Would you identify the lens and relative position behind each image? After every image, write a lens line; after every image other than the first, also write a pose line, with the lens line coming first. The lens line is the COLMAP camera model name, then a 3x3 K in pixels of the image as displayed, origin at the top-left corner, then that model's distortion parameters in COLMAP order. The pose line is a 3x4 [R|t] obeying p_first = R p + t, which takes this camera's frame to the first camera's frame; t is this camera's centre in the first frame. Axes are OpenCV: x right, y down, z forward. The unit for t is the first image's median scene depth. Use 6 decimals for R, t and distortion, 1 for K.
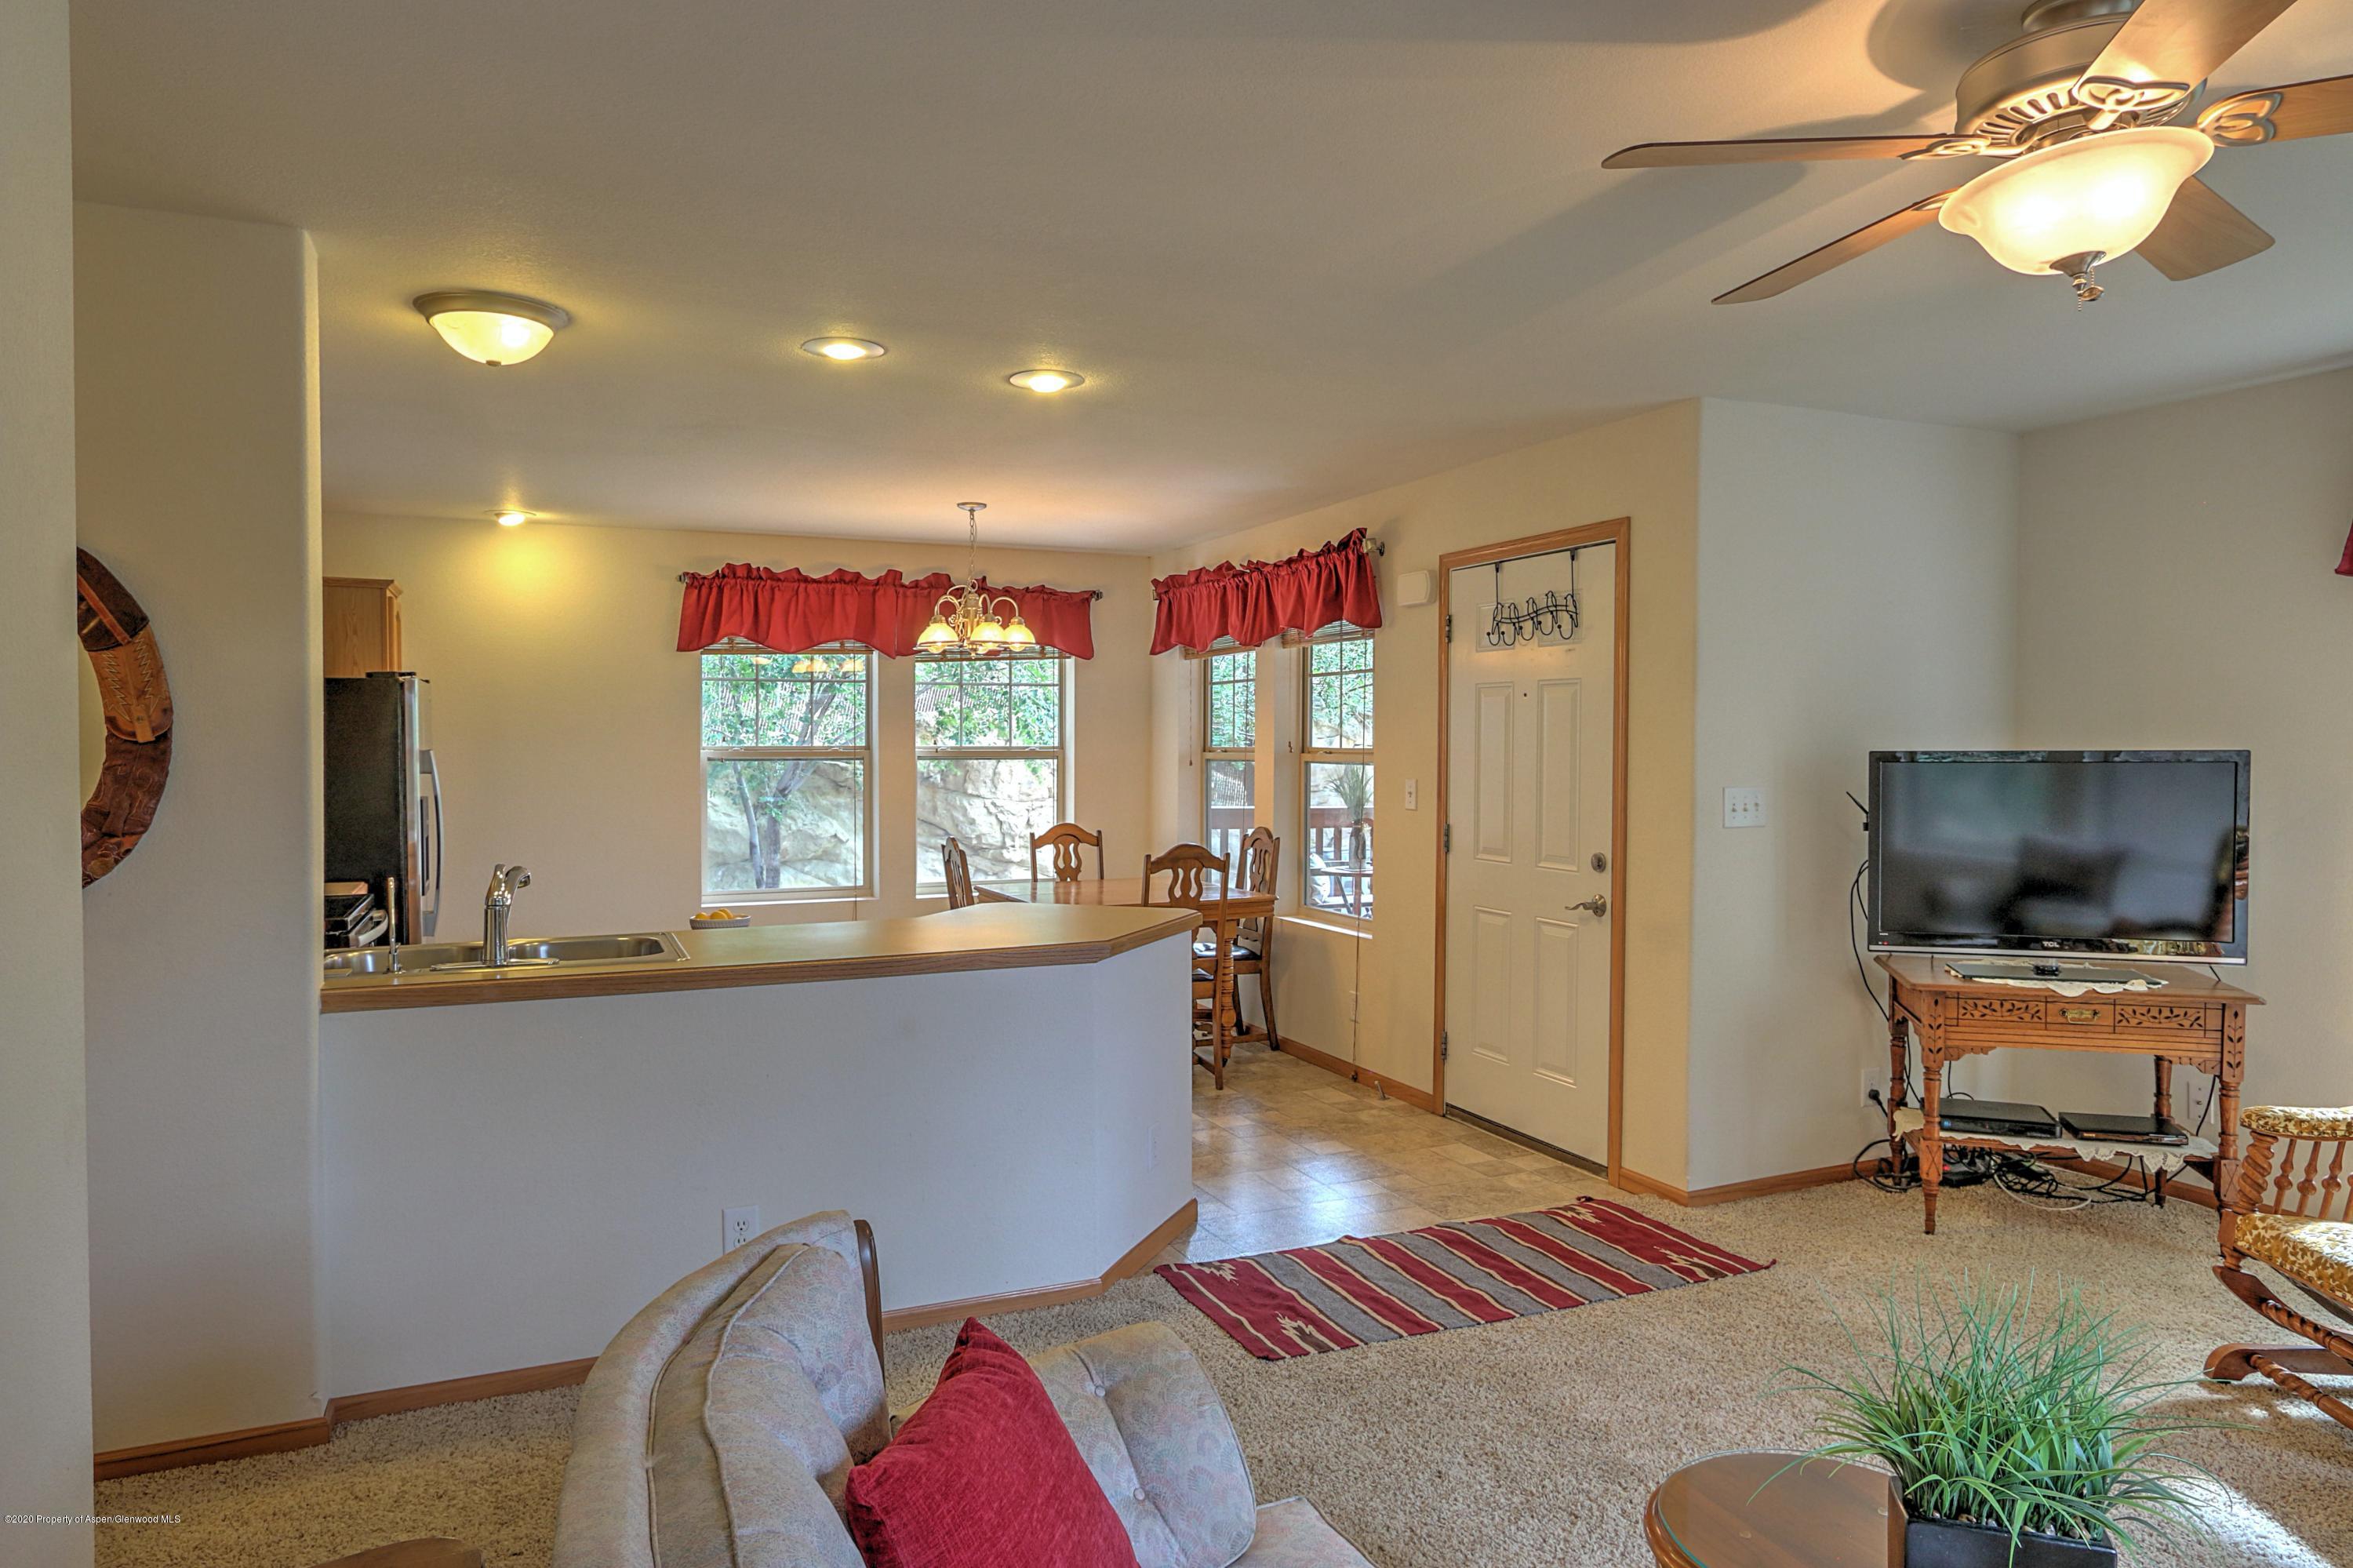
lens RADIAL K [[1457.5, 0, 1176.5], [0, 1457.5, 784.0], [0, 0, 1]] dist [0.021698, 0.000381]
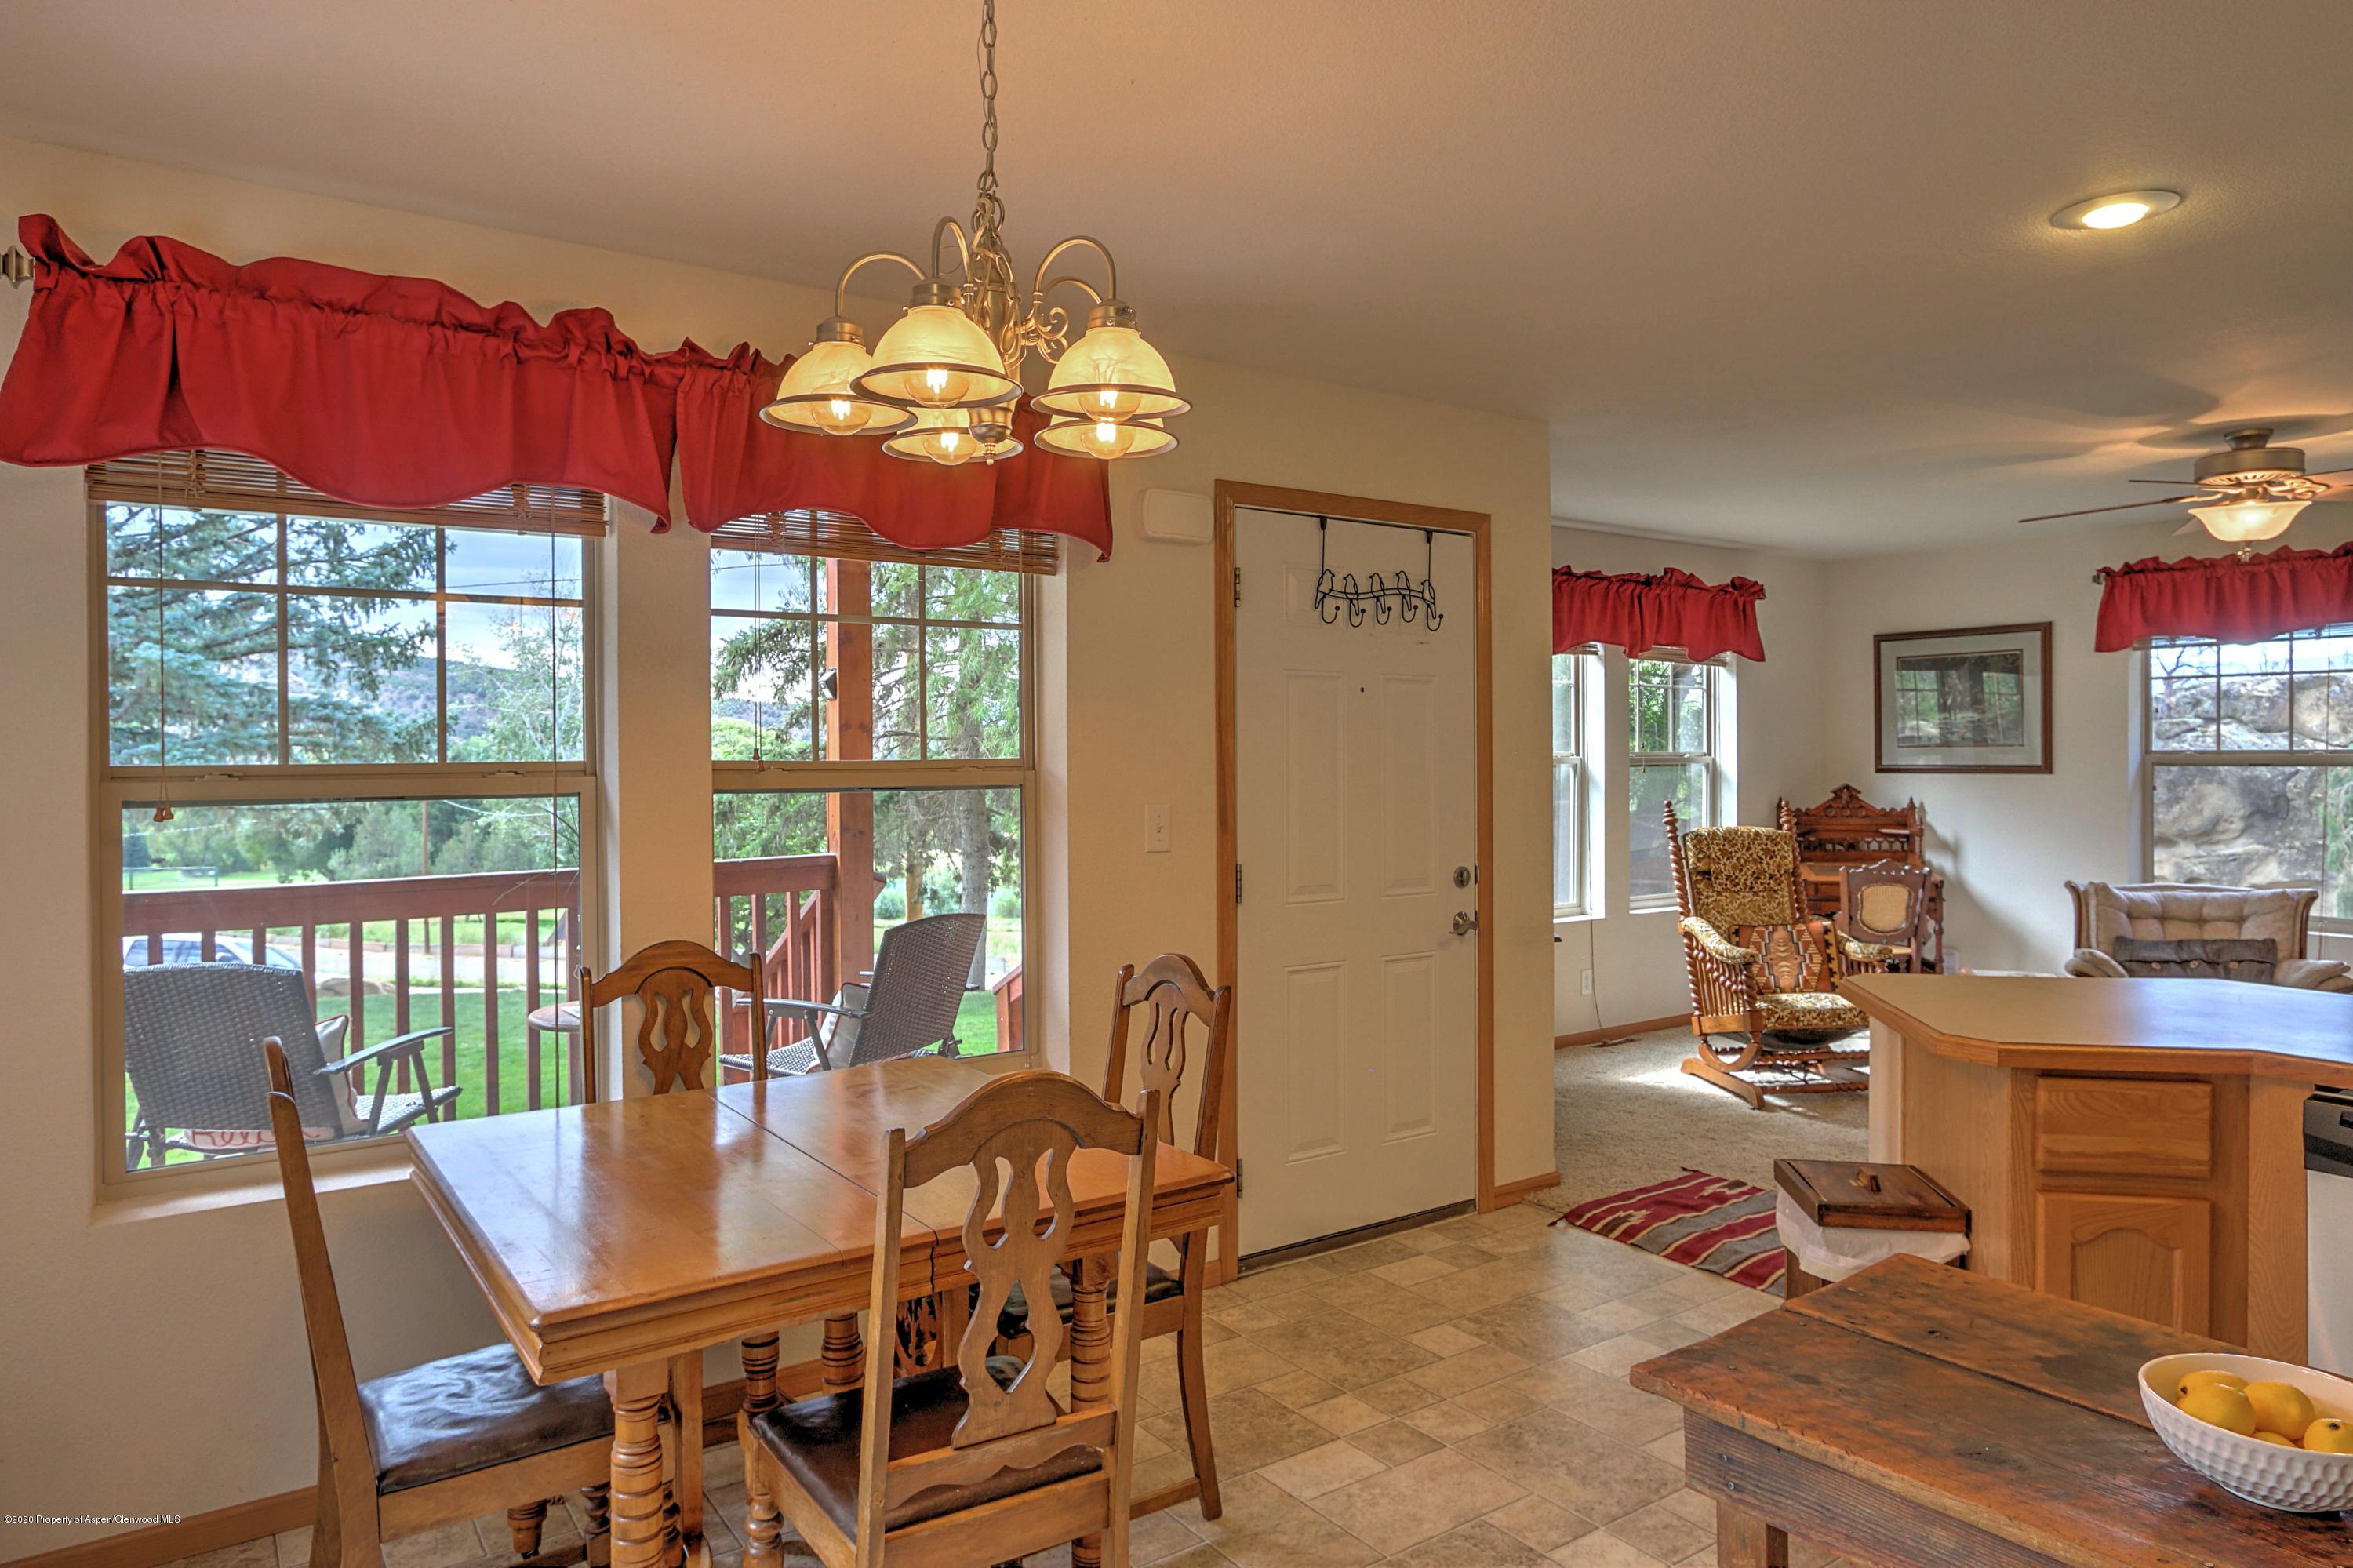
lens RADIAL K [[1457.5, 0, 1176.5], [0, 1457.5, 784.0], [0, 0, 1]] dist [0.021698, 0.000381]
pose [[-0.202626, -0.021396, 0.979022, -0.552427], [0.031503, 0.999101, 0.028355, -0.035472], [-0.978749, 0.036587, -0.201770, 1.294921]]
